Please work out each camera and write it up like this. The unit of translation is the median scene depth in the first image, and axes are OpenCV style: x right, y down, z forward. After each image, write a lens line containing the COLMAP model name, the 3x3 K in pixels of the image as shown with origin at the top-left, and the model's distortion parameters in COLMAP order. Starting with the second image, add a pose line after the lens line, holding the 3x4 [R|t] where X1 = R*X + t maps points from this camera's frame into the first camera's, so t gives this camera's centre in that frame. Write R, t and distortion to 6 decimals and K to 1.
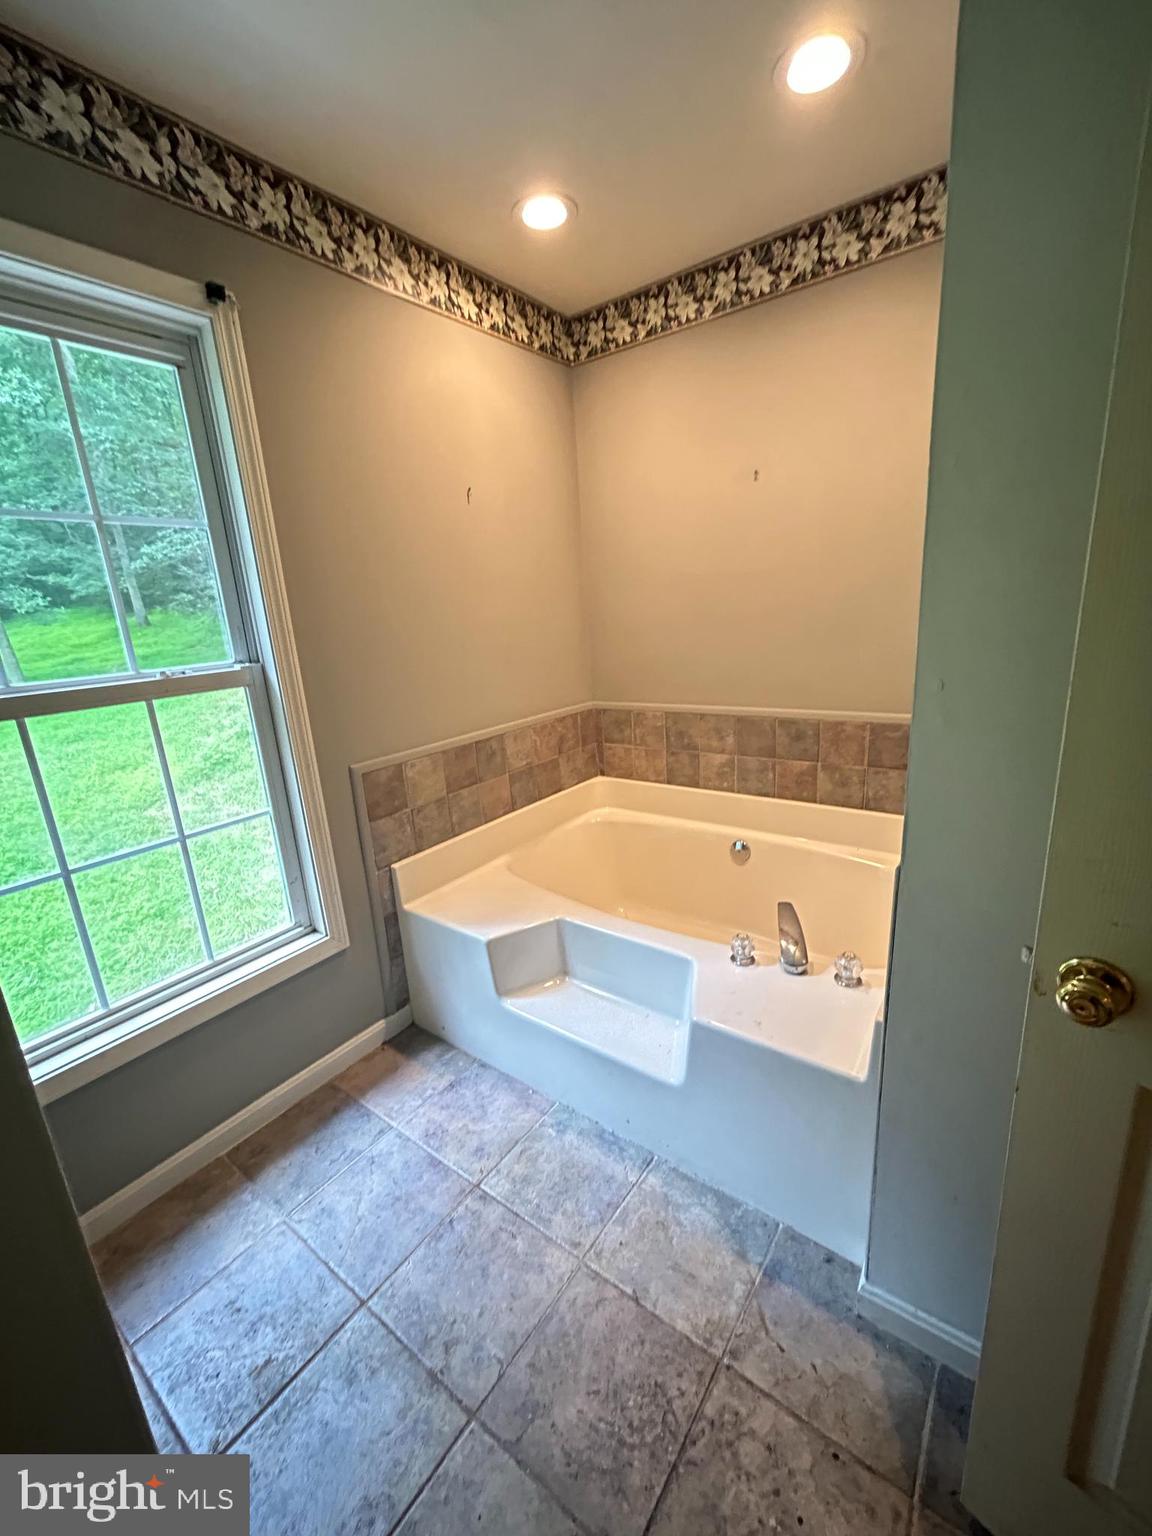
lens RADIAL K [[618.3, 0, 576.9], [0, 618.3, 769.2], [0, 0, 1]] dist [-0.003264, -0.000435]
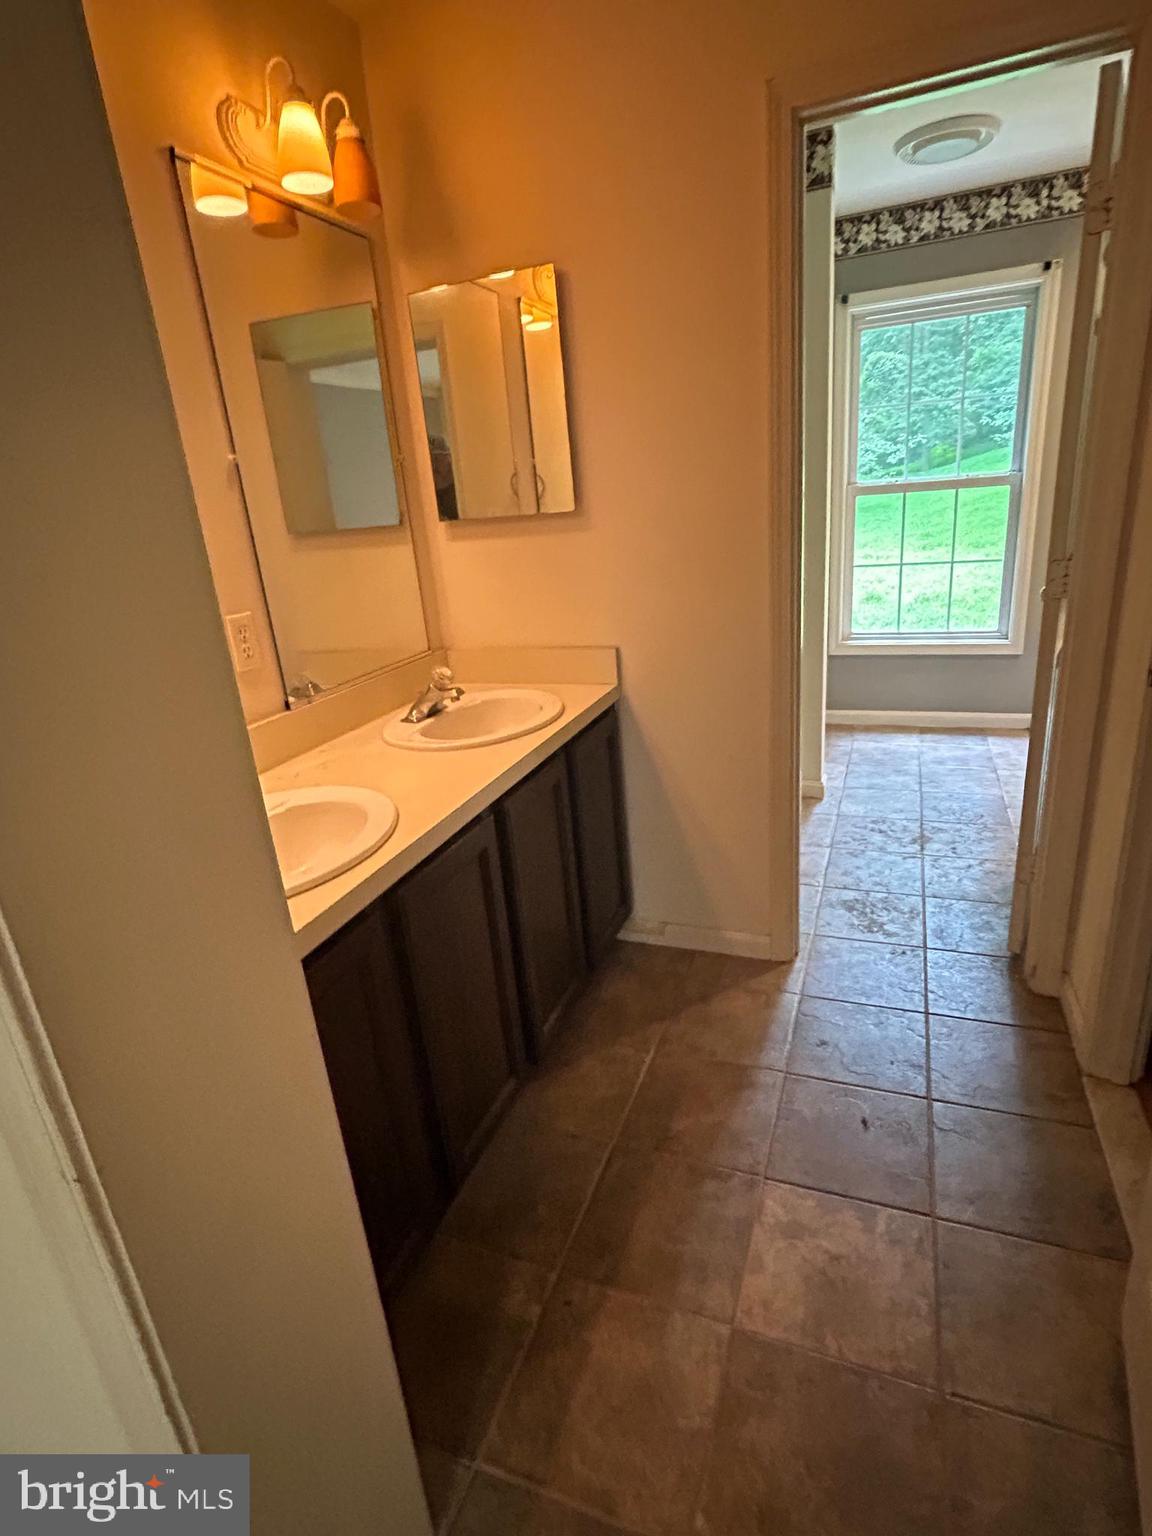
lens RADIAL K [[779.5, 0, 577.3], [0, 779.5, 765.9], [0, 0, 1]] dist [-0.000735, -0.000138]
pose [[0.264056, 0.361290, -0.894284, 1.616192], [-0.177615, 0.929550, 0.323093, 0.131720], [0.948012, 0.073524, 0.309624, -0.935379]]
